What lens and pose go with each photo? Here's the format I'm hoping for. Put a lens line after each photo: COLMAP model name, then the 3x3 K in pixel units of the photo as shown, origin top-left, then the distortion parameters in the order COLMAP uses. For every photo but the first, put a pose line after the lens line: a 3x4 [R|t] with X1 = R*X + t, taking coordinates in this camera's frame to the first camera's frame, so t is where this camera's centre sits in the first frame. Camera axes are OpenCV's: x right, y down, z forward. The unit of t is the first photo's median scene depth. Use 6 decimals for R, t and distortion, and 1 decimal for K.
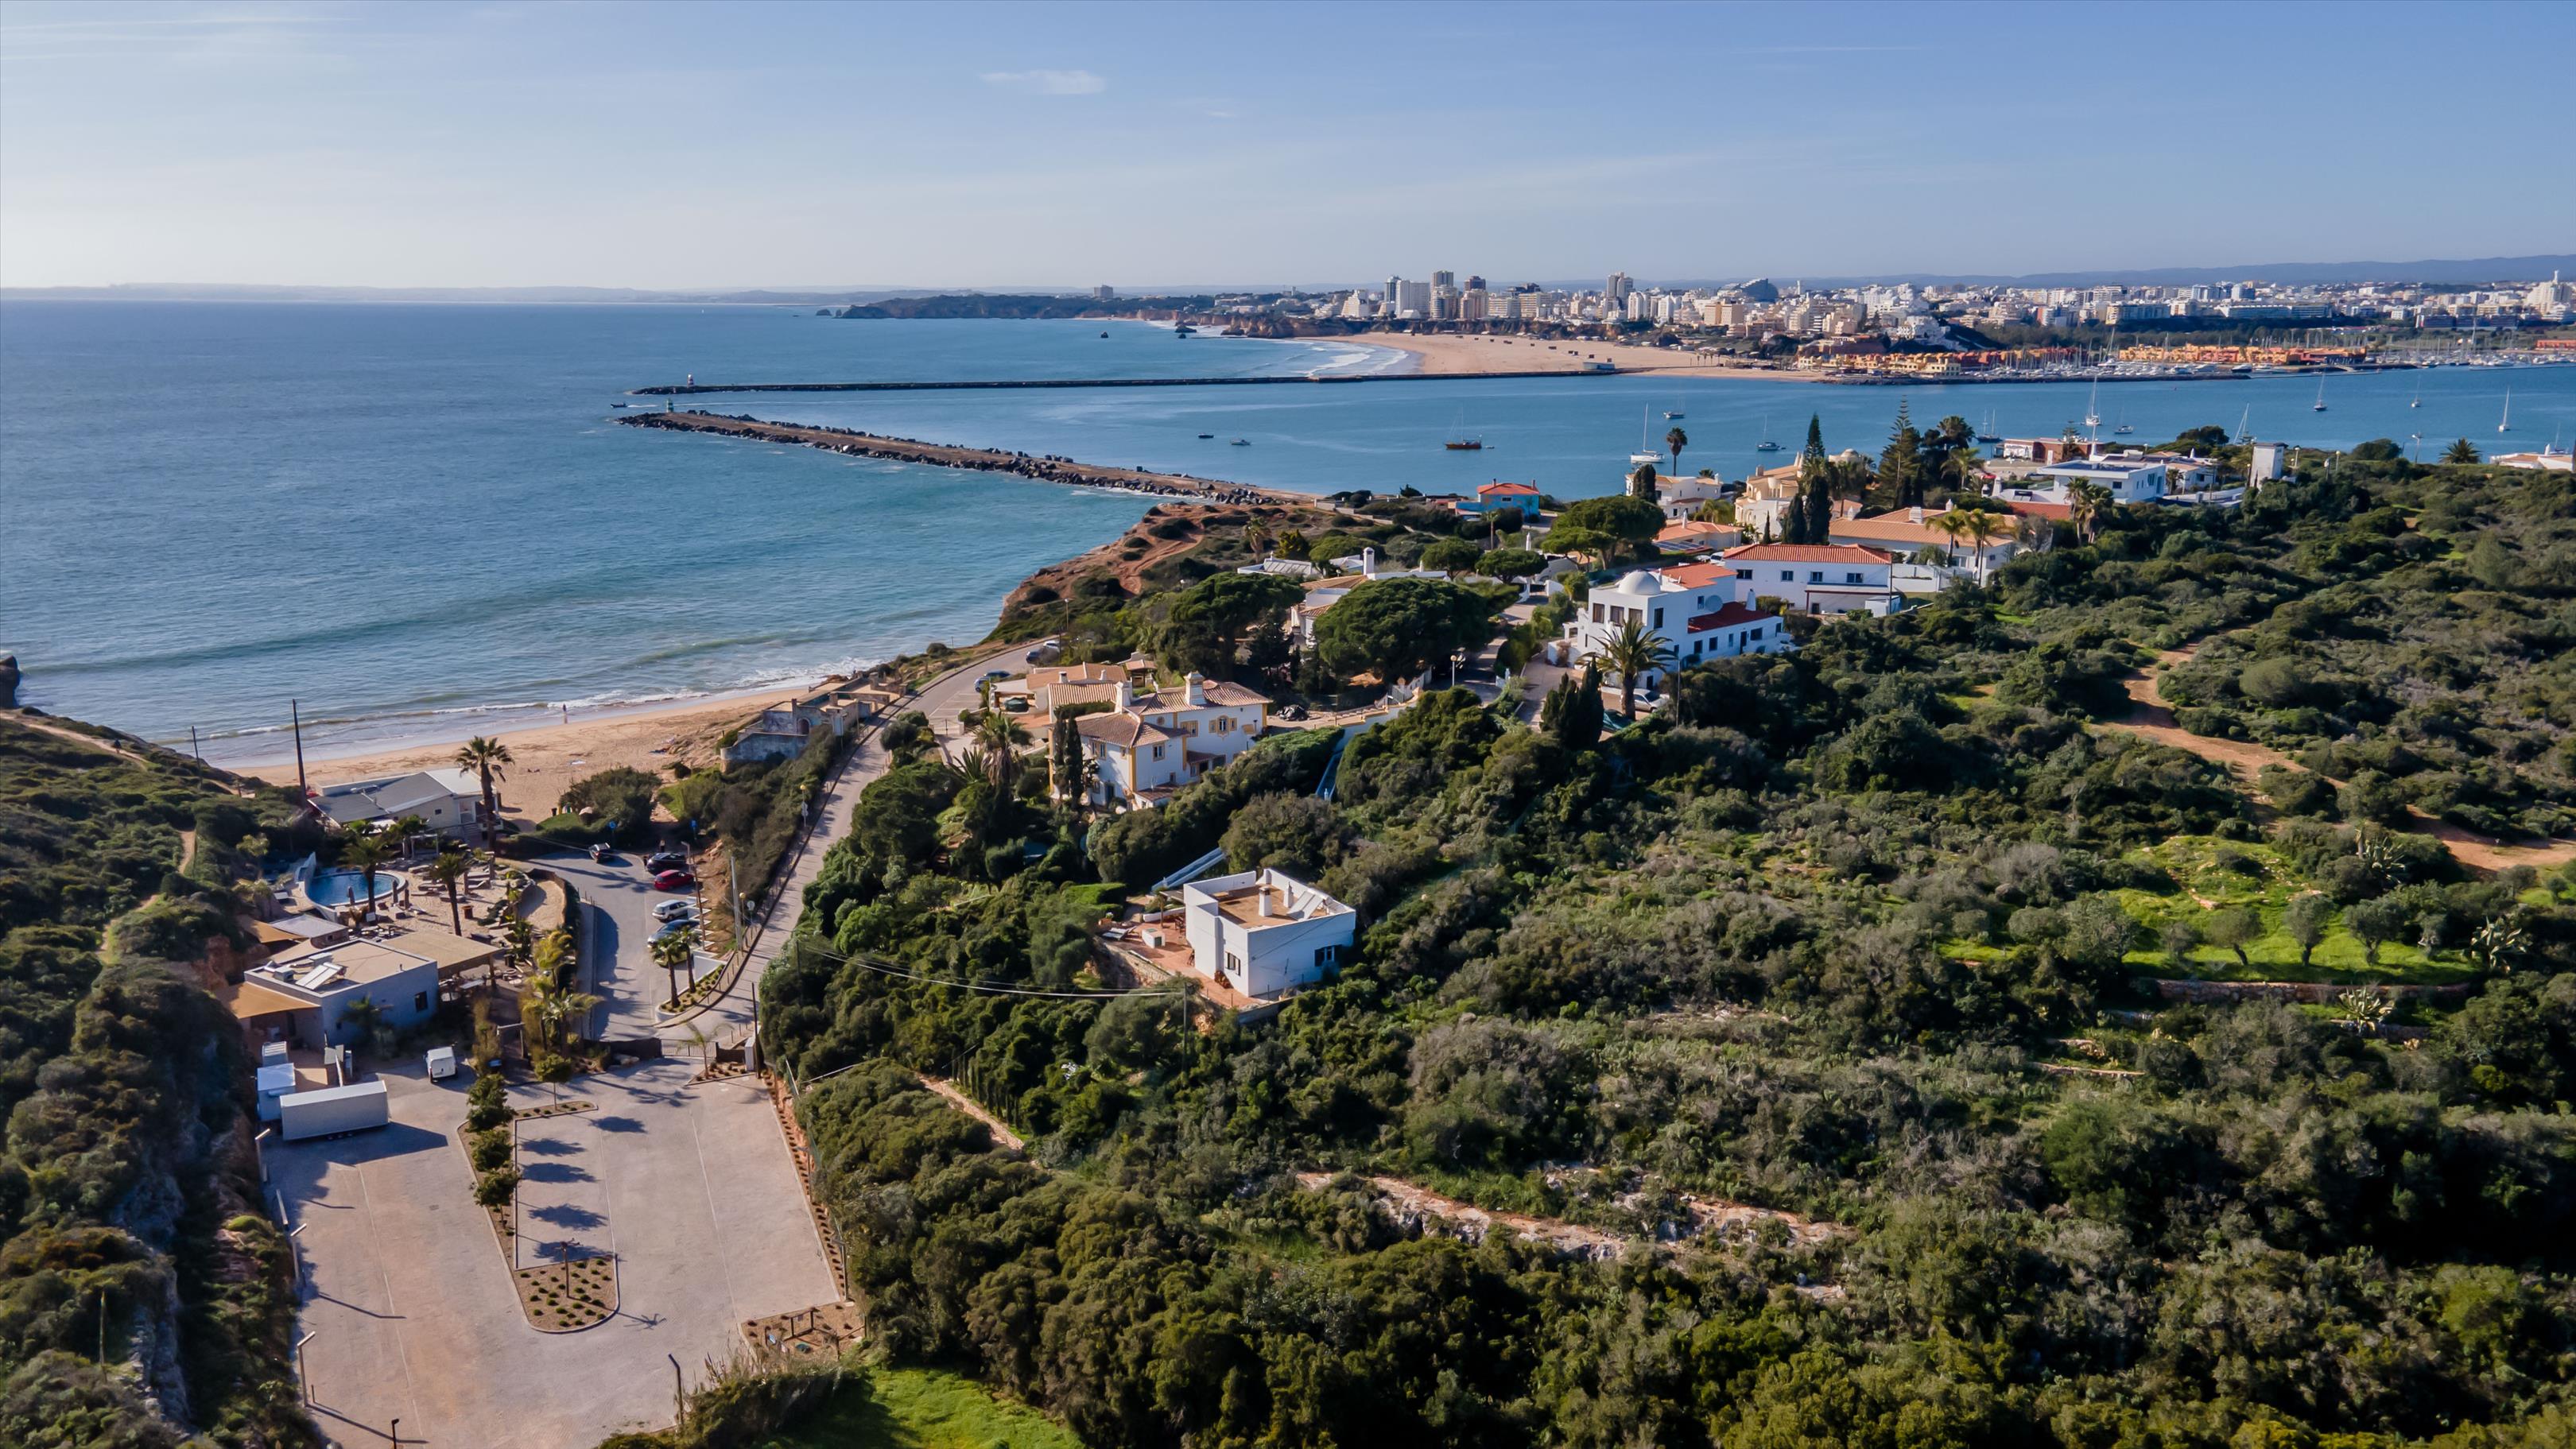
lens RADIAL K [[1859.5, 0, 1288.0], [0, 1859.5, 724.5], [0, 0, 1]] dist [0.034657, 0.019332]
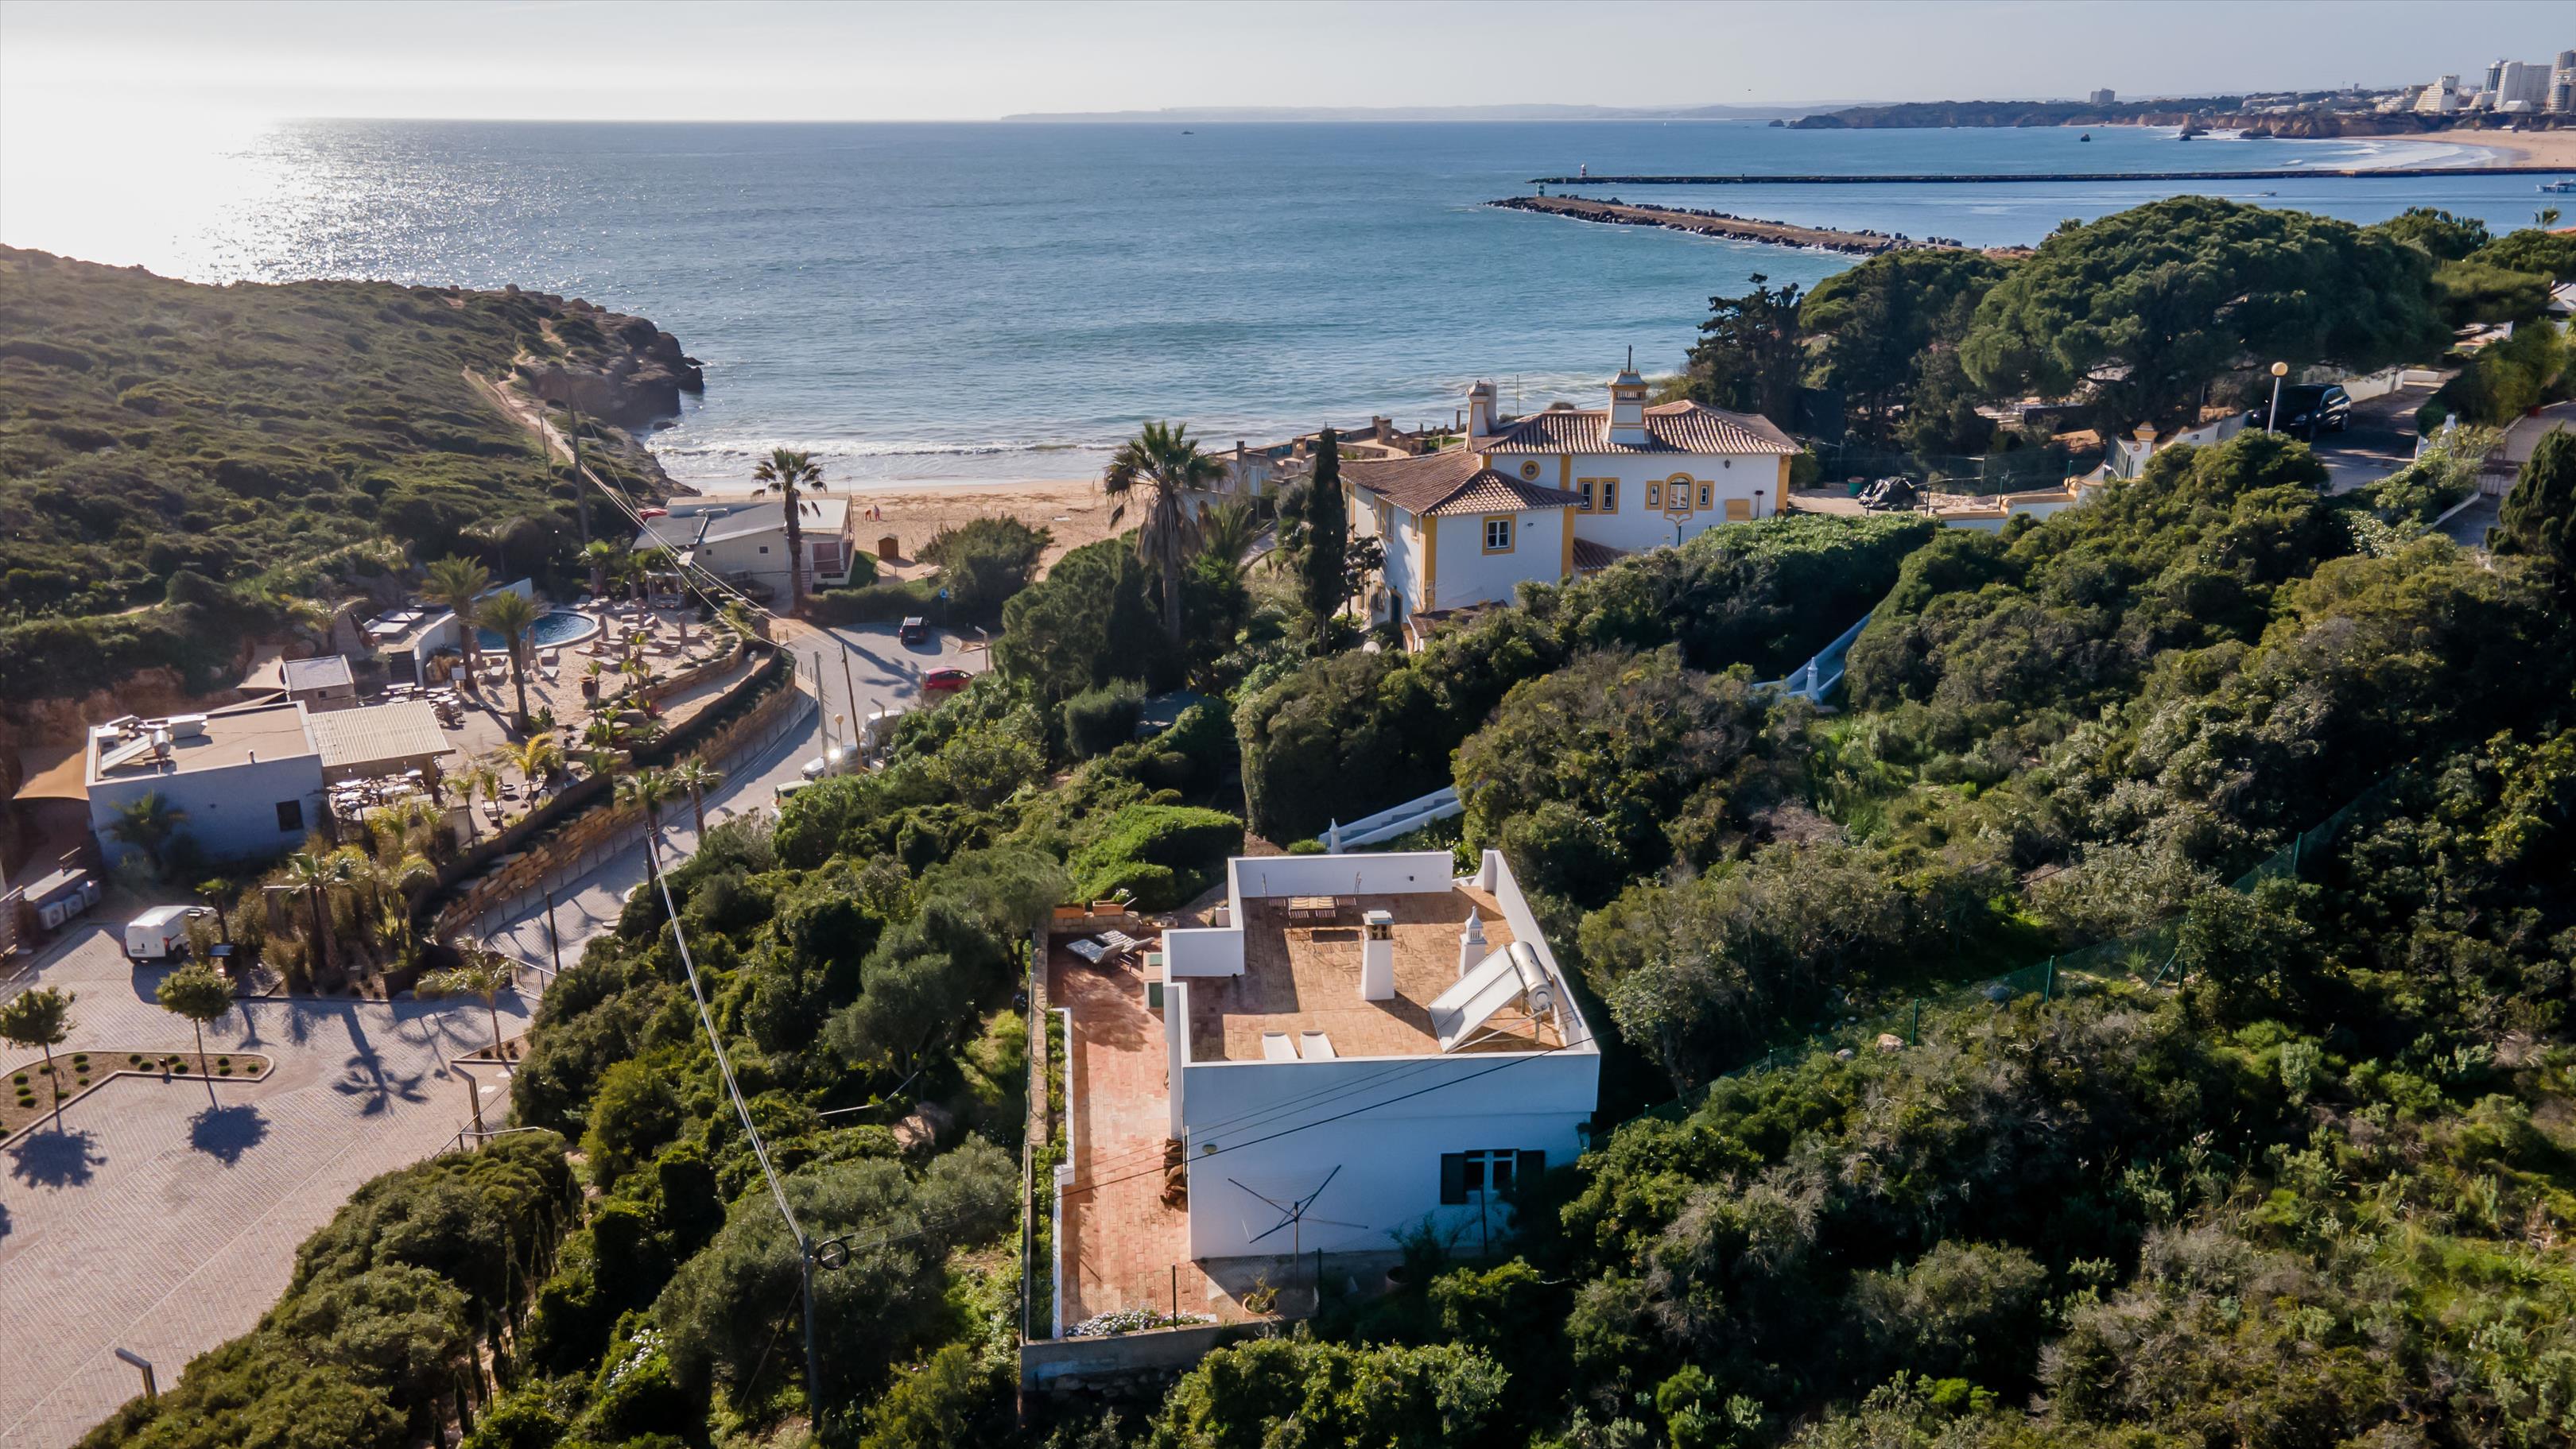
lens RADIAL K [[1894.8, 0, 1291.0], [0, 1894.8, 716.6], [0, 0, 1]] dist [0.042243, 0.003755]
pose [[0.886121, 0.138875, -0.442159, 0.102930], [-0.102380, 0.989136, 0.105494, 0.016240], [0.452005, -0.048212, 0.890711, 0.605371]]
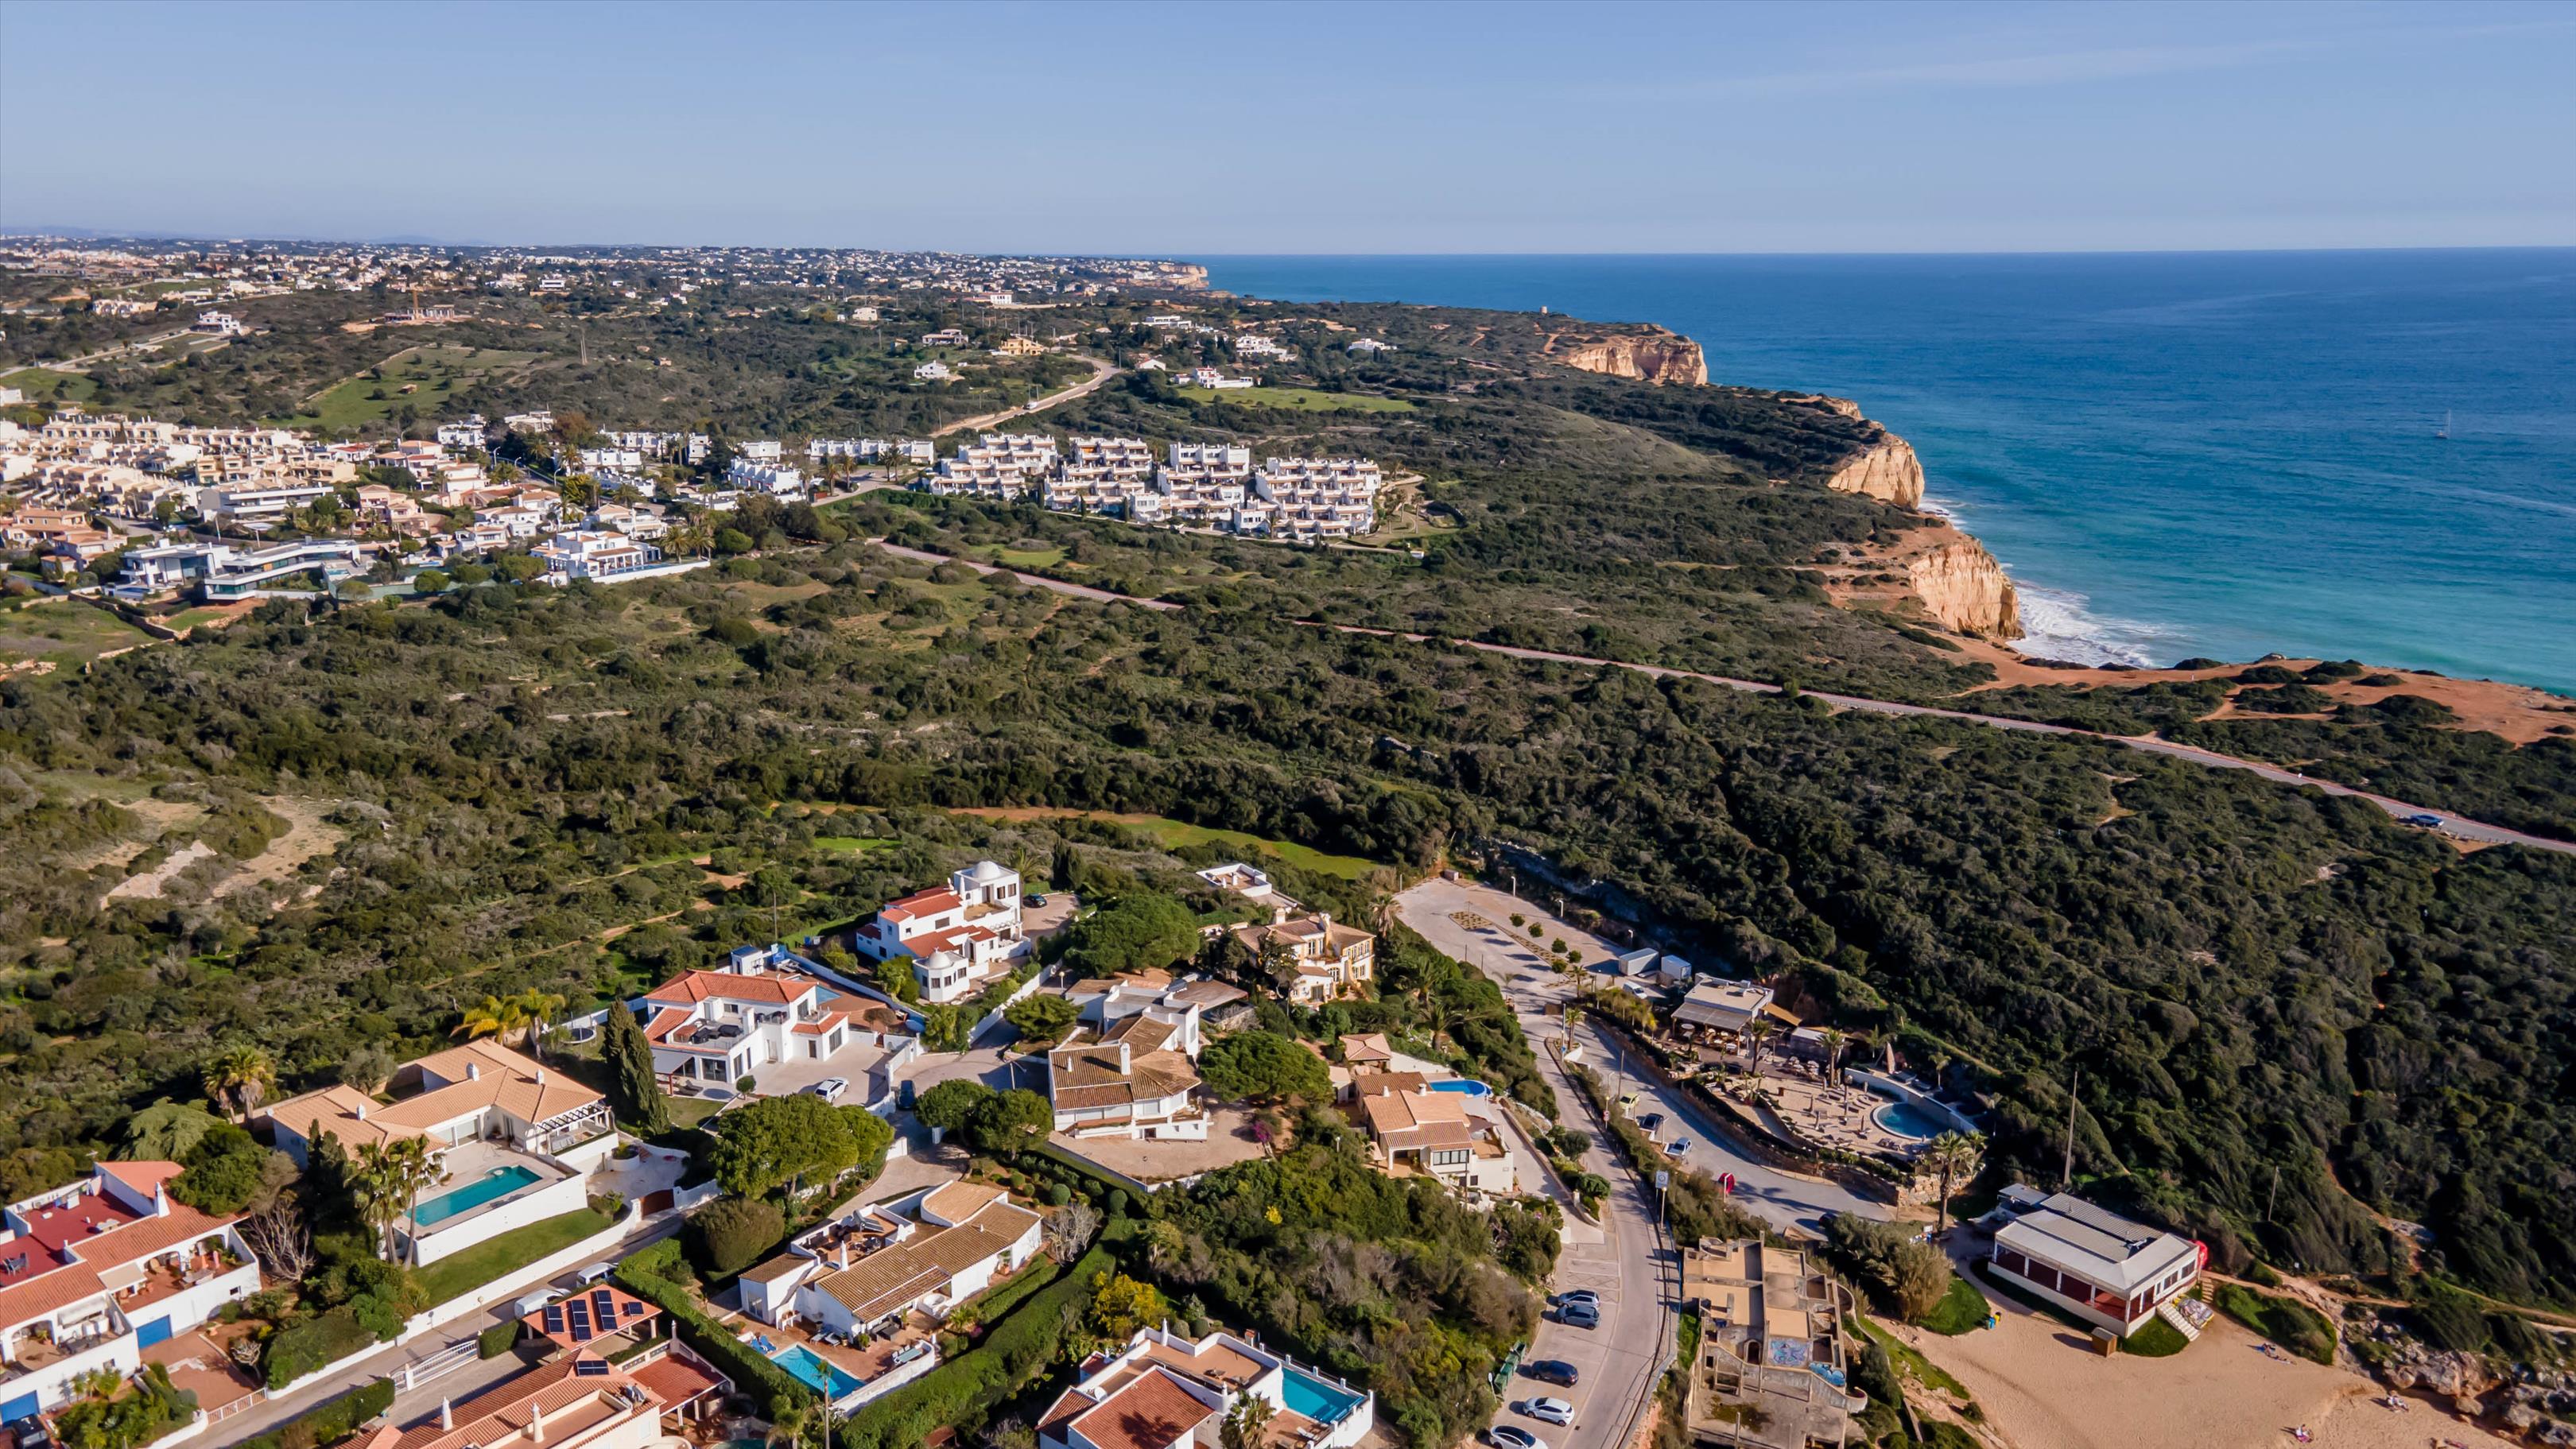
lens RADIAL K [[1859.5, 0, 1288.0], [0, 1859.5, 724.5], [0, 0, 1]] dist [0.034657, 0.019332]
pose [[-0.999794, 0.007010, -0.019057, -0.035198], [-0.002549, 0.887762, 0.460295, -0.978812], [0.020145, 0.460249, -0.887561, 2.561074]]
